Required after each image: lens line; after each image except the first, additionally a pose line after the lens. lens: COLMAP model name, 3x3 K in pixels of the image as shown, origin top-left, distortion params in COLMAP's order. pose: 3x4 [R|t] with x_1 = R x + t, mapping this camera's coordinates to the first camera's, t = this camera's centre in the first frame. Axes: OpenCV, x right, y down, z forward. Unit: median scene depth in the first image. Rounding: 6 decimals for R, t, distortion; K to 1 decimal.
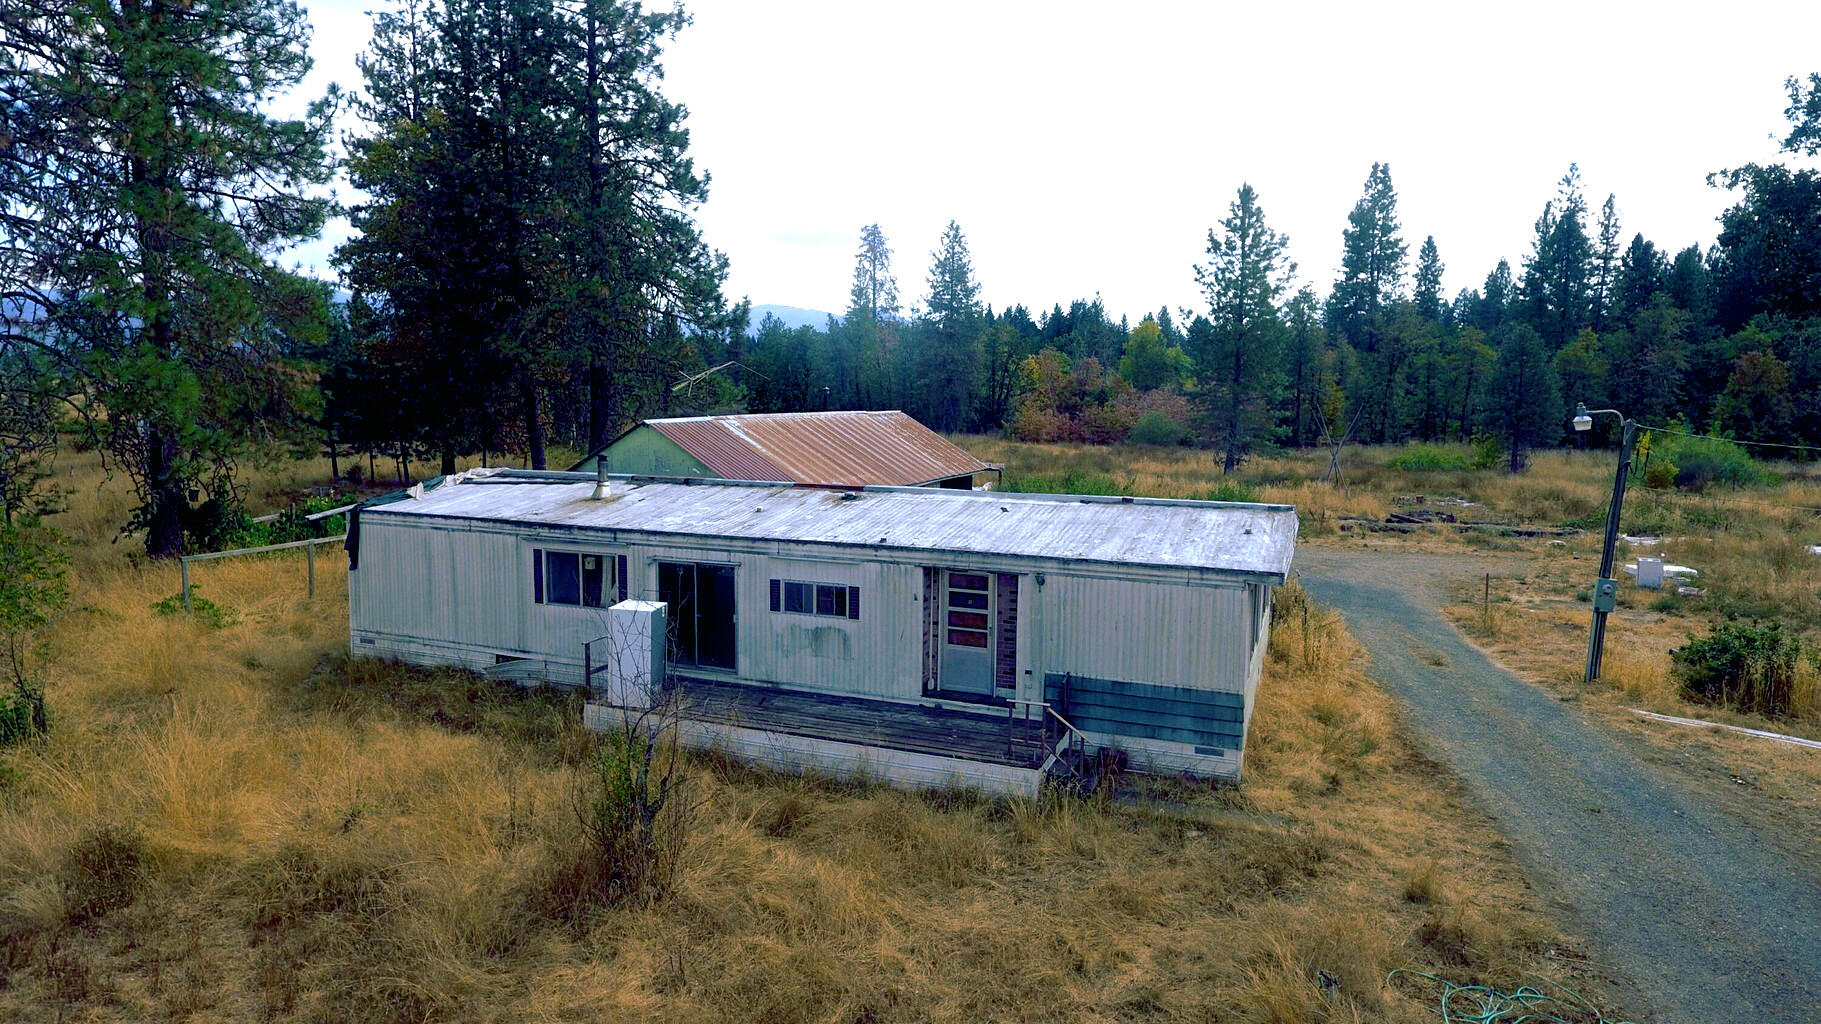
lens RADIAL K [[1051.8, 0, 911.0], [0, 1051.8, 511.4], [0, 0, 1]] dist [-0.006424, -0.000412]
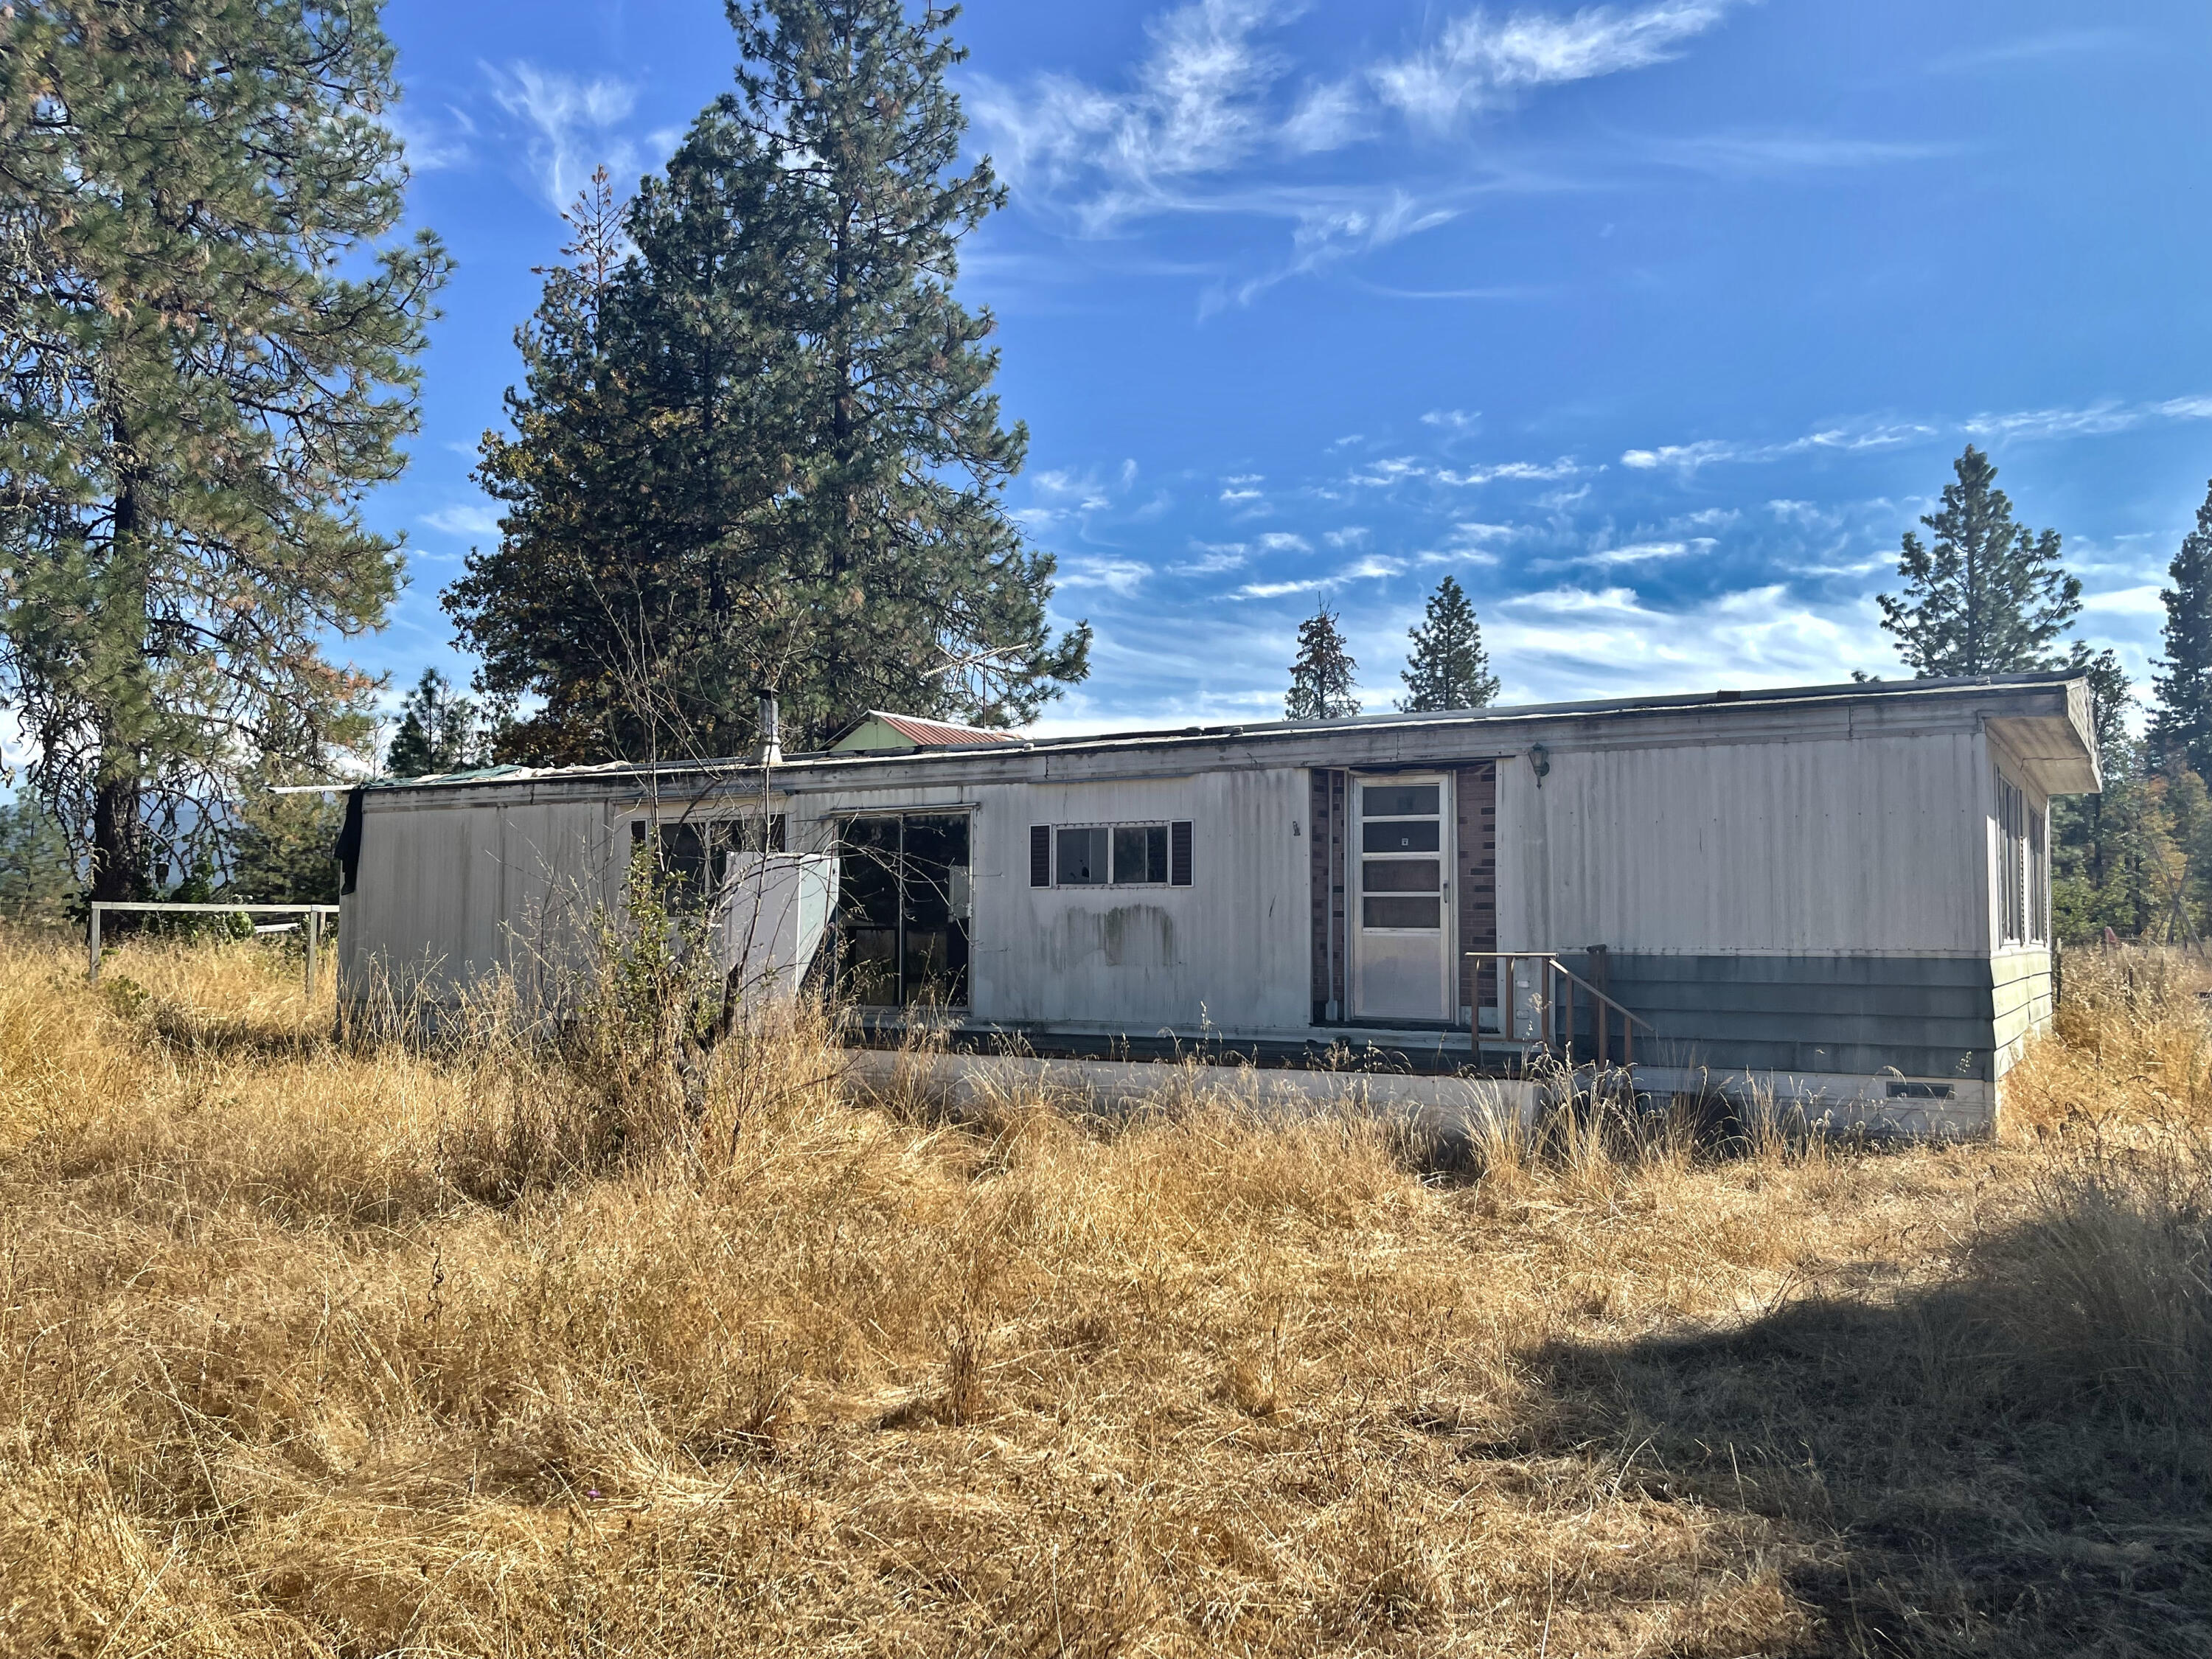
lens RADIAL K [[1744.8, 0, 1104.4], [0, 1744.8, 830.7], [0, 0, 1]] dist [0.062311, -0.003646]
pose [[0.987164, -0.013542, -0.159134, 0.045078], [-0.010429, 0.988806, -0.148844, 0.198967], [0.159369, 0.148593, 0.975972, 0.134964]]
